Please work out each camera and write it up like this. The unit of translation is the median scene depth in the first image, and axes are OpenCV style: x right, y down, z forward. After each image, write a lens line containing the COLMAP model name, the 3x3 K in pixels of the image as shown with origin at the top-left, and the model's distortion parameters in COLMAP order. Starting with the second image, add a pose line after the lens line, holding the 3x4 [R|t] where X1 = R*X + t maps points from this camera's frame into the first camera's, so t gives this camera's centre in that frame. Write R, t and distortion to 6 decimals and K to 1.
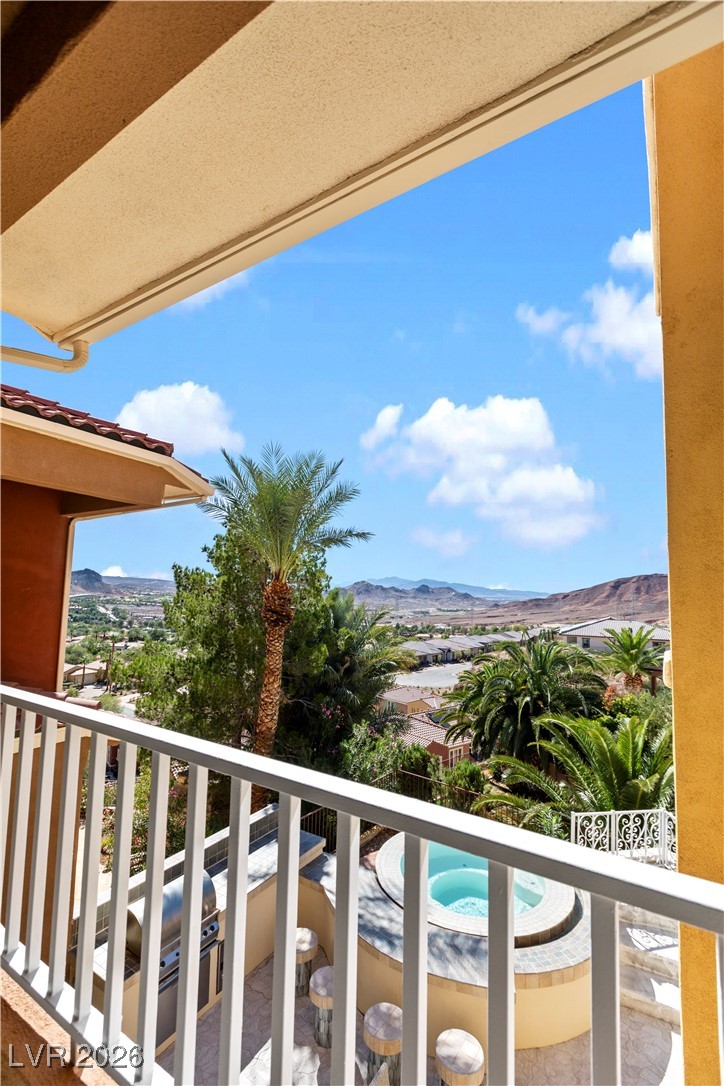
lens RADIAL K [[489.9, 0, 355.2], [0, 489.9, 555.9], [0, 0, 1]] dist [0.002236, 0.001165]
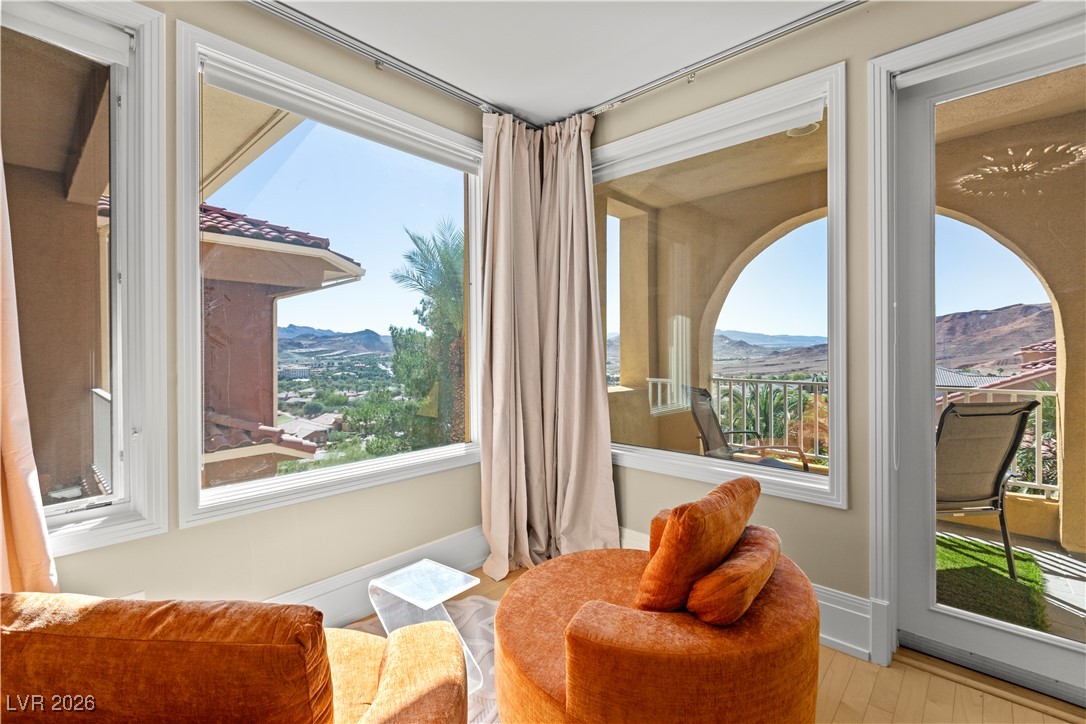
lens RADIAL K [[489.9, 0, 522.4], [0, 489.9, 345.0], [0, 0, 1]] dist [0.002236, 0.001165]
pose [[0.979893, -0.031466, -0.197027, 0.110079], [0.045935, 0.996538, 0.069303, -0.003431], [0.194164, -0.076960, 0.977946, -0.056437]]
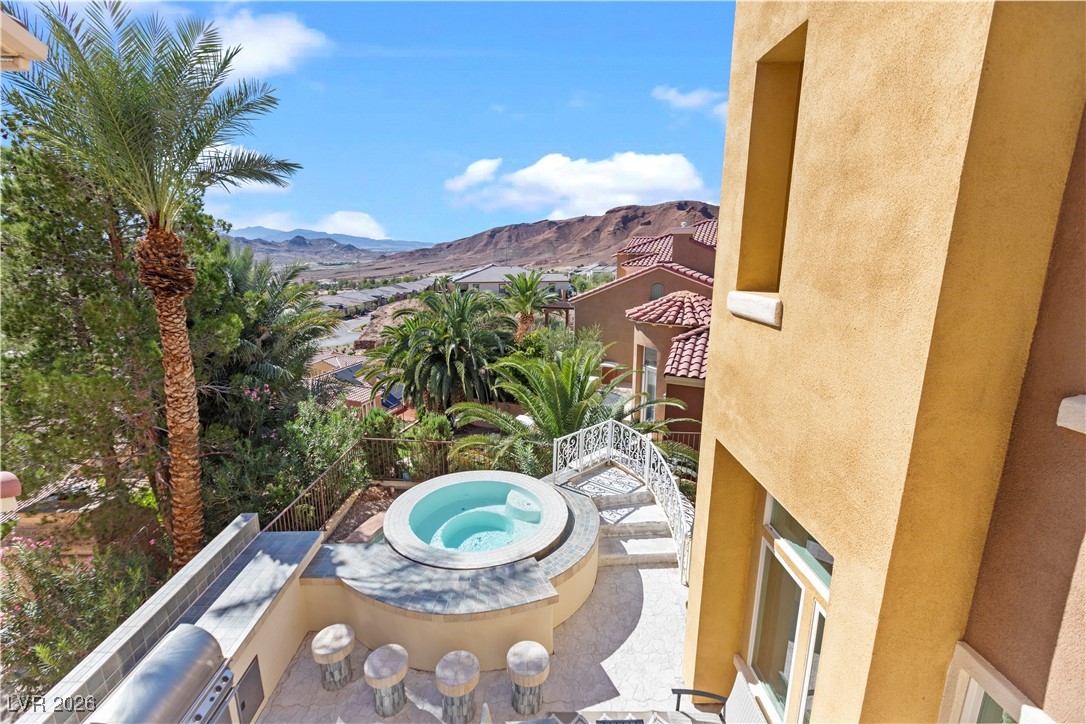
lens RADIAL K [[489.9, 0, 542.3], [0, 489.9, 364.3], [0, 0, 1]] dist [0.002236, 0.001165]
pose [[0.832353, -0.151926, 0.533017, -0.053569], [-0.021930, 0.951917, 0.305572, 0.004391], [-0.553812, -0.266033, 0.788999, 0.056511]]
